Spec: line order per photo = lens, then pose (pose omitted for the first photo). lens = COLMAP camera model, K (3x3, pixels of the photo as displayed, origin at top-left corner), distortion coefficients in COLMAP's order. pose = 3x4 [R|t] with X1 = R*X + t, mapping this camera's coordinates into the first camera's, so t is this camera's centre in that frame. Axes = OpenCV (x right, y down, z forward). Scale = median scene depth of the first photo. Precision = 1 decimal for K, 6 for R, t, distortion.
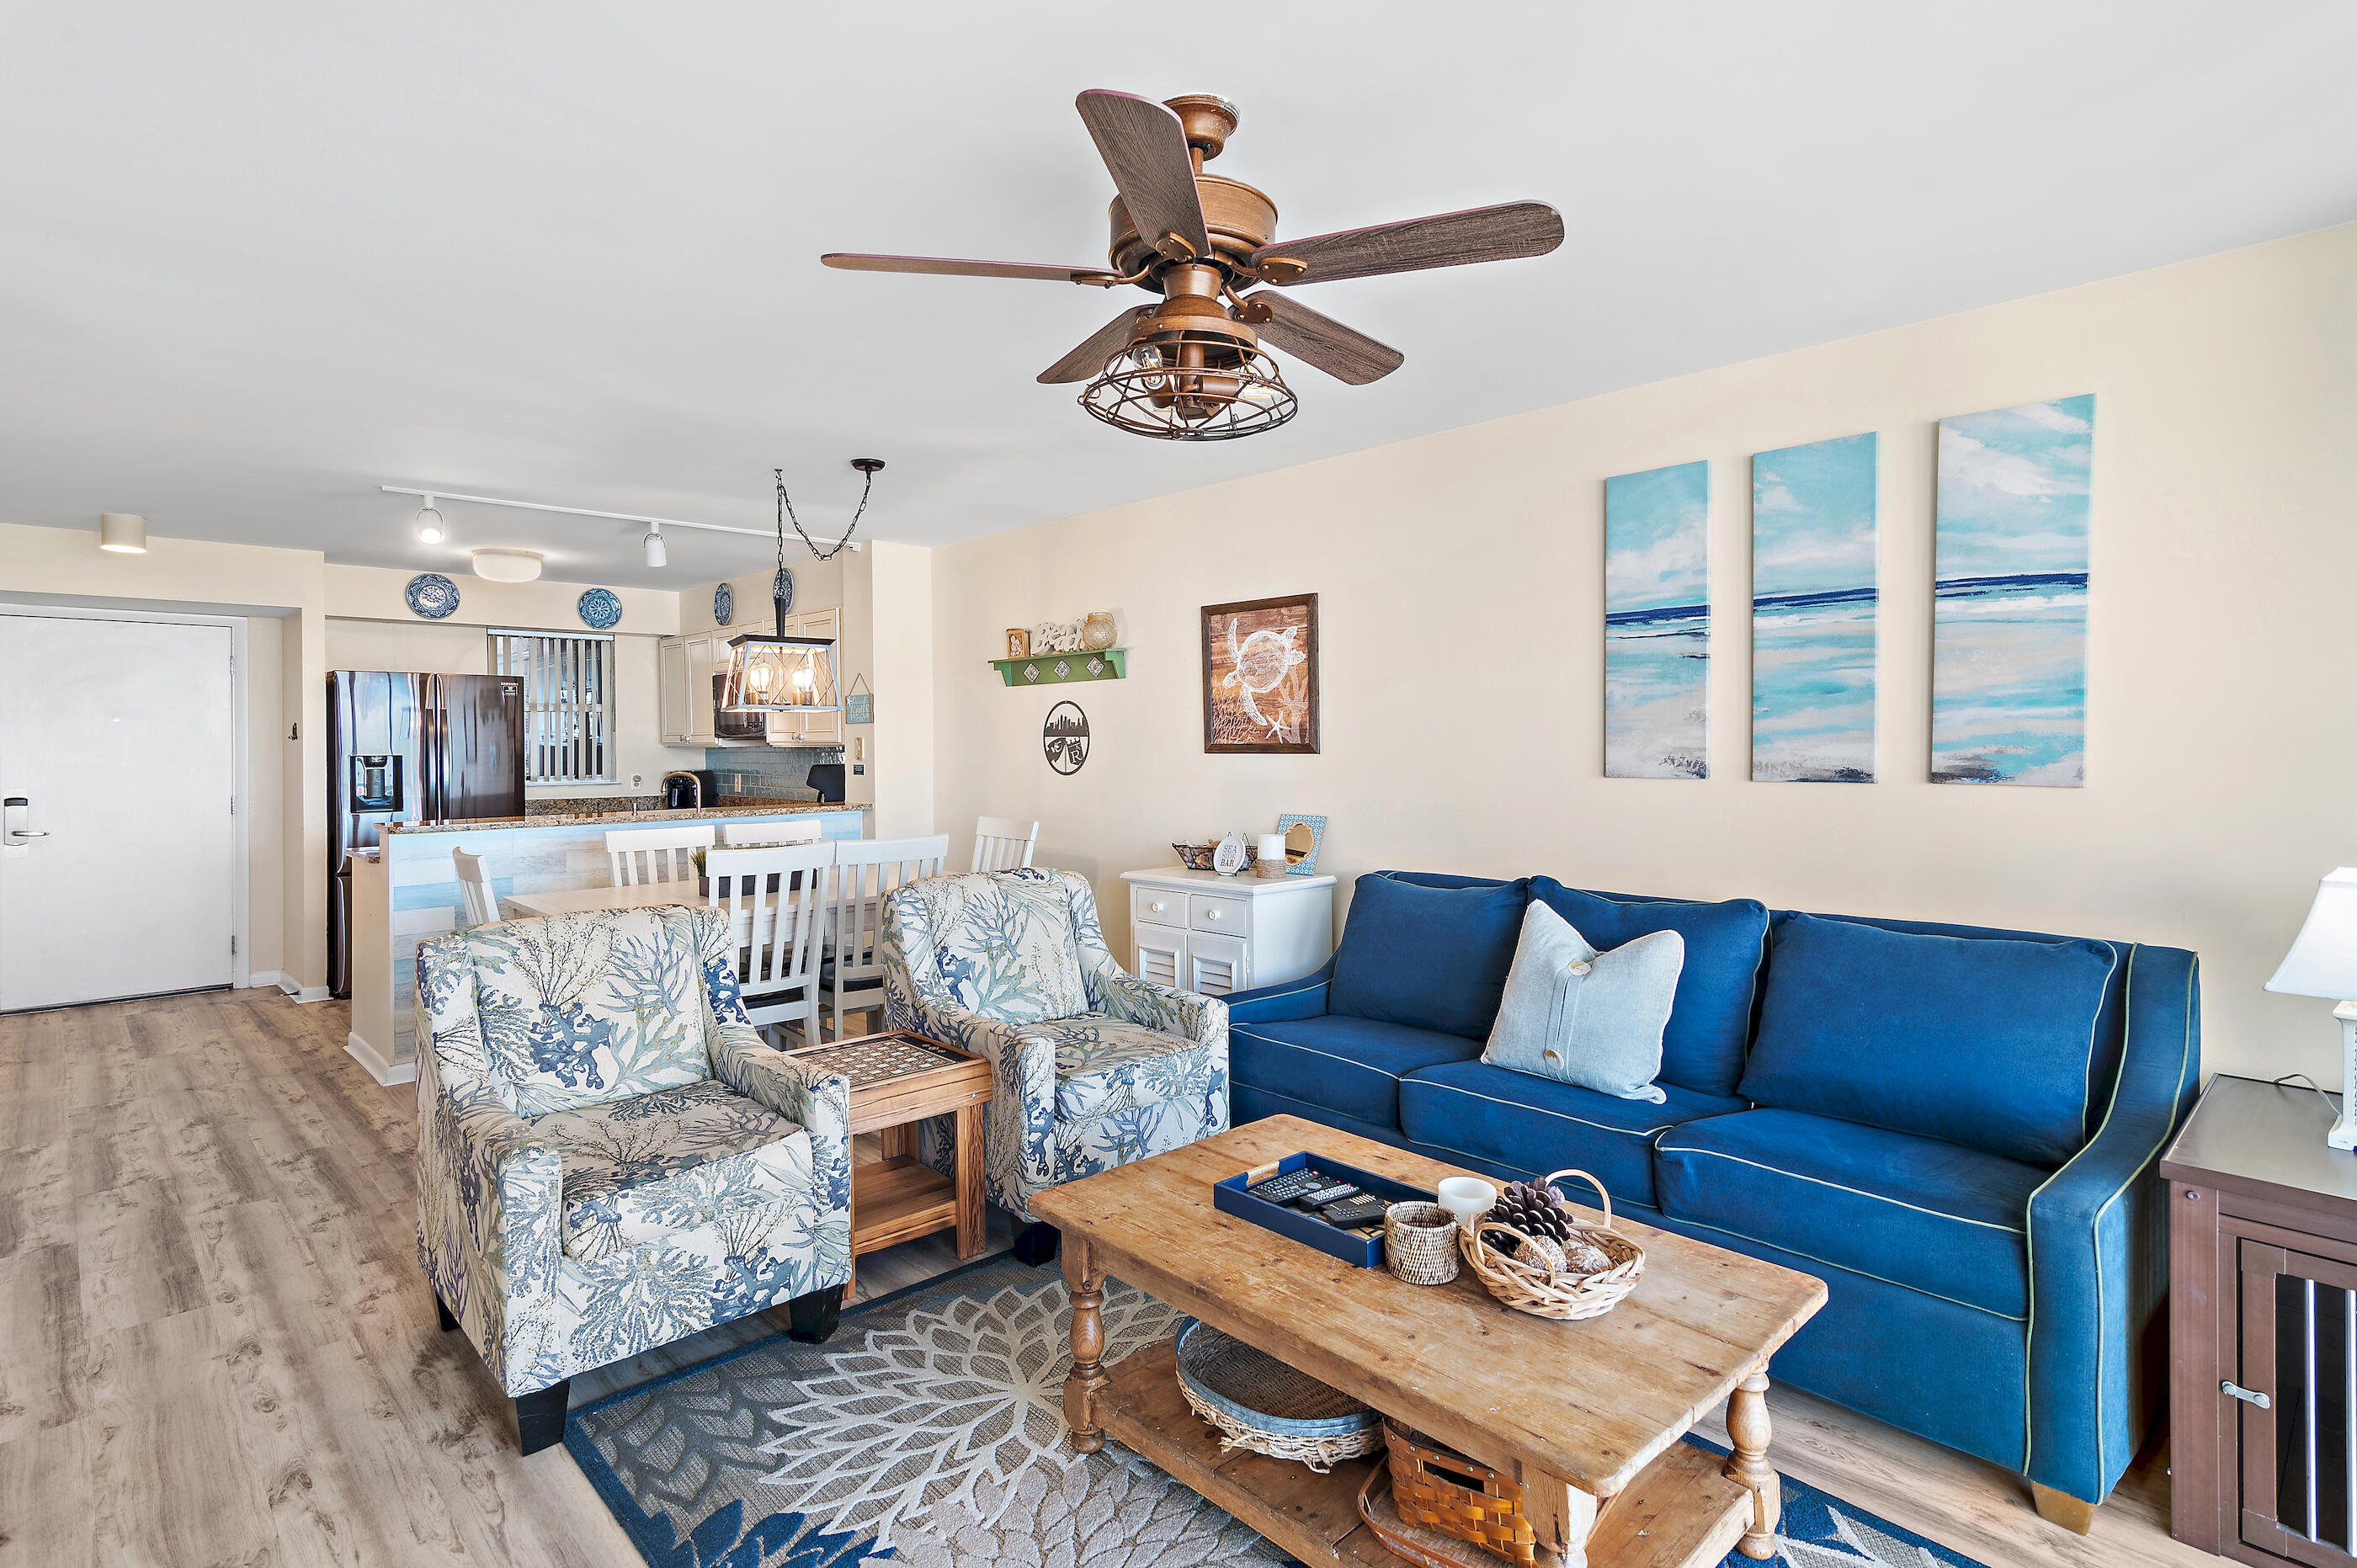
lens RADIAL K [[1165.3, 0, 1178.2], [0, 1165.3, 751.4], [0, 0, 1]] dist [0.022982, 0.000424]
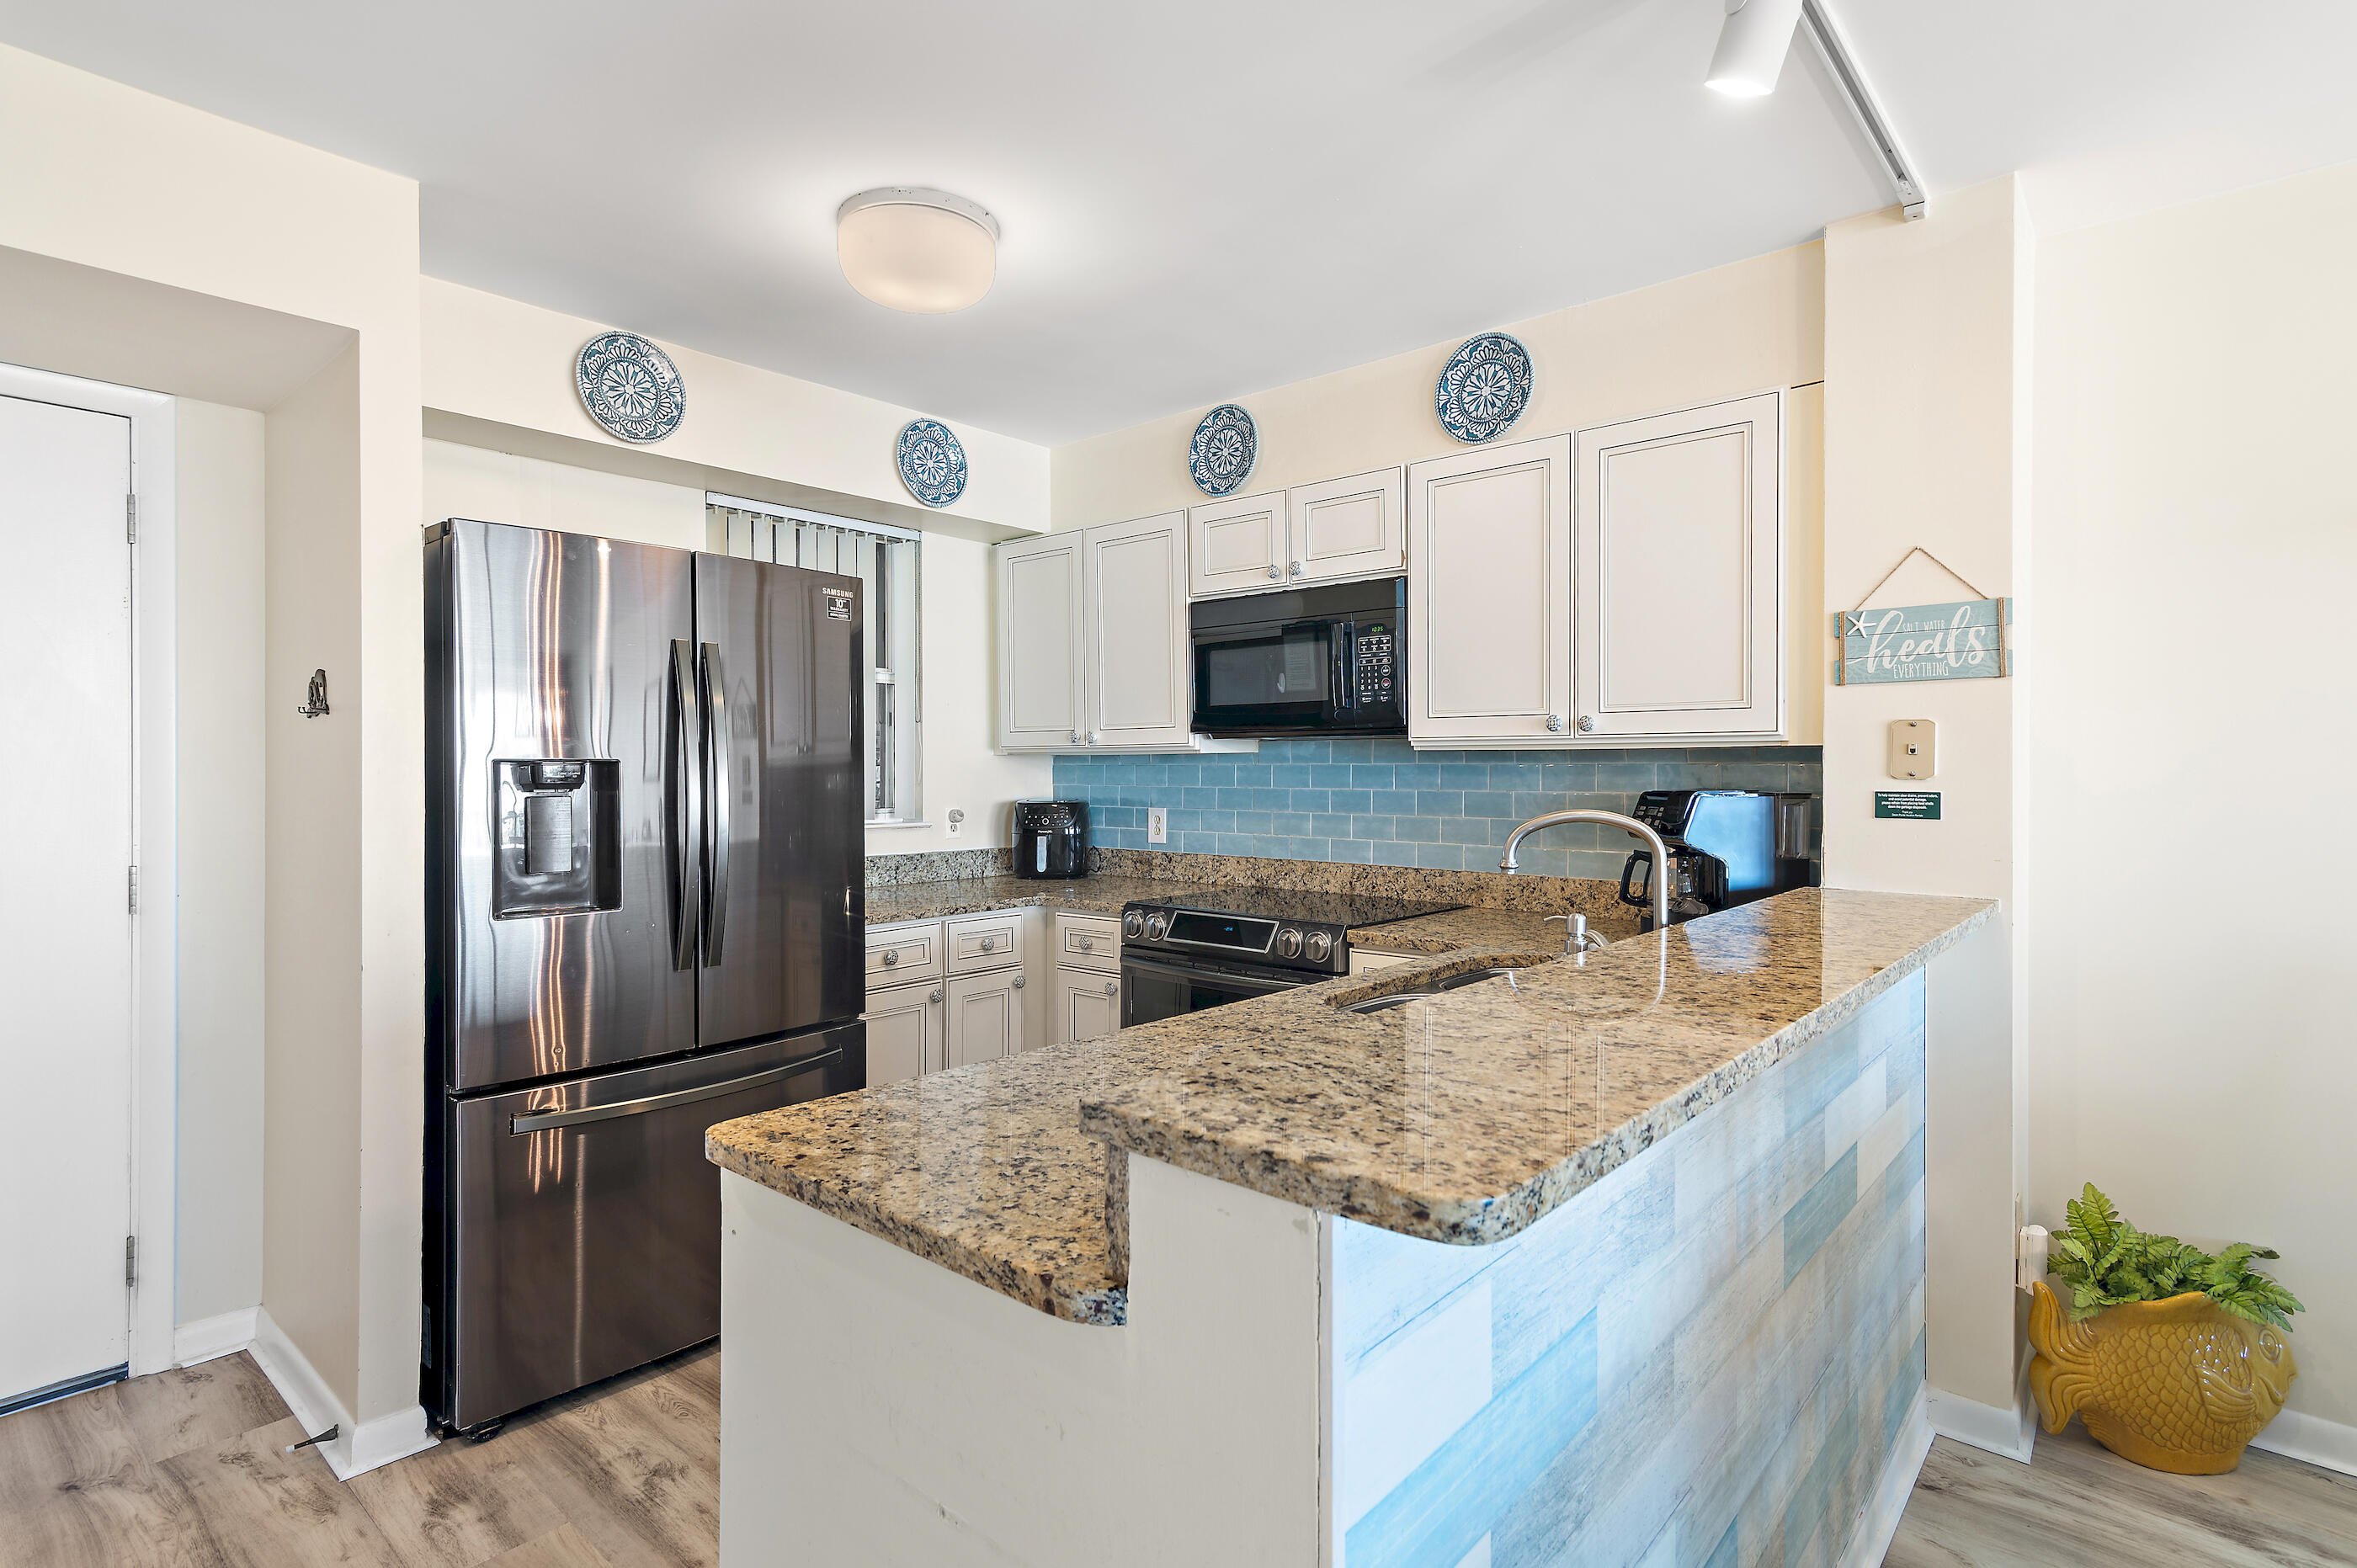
lens RADIAL K [[1165.3, 0, 1180.9], [0, 1165.3, 780.8], [0, 0, 1]] dist [0.022982, 0.000424]
pose [[0.996615, 0.006278, 0.081974, -0.523692], [-0.006462, 0.999977, 0.001987, 0.008353], [-0.081960, -0.002510, 0.996632, 0.626731]]
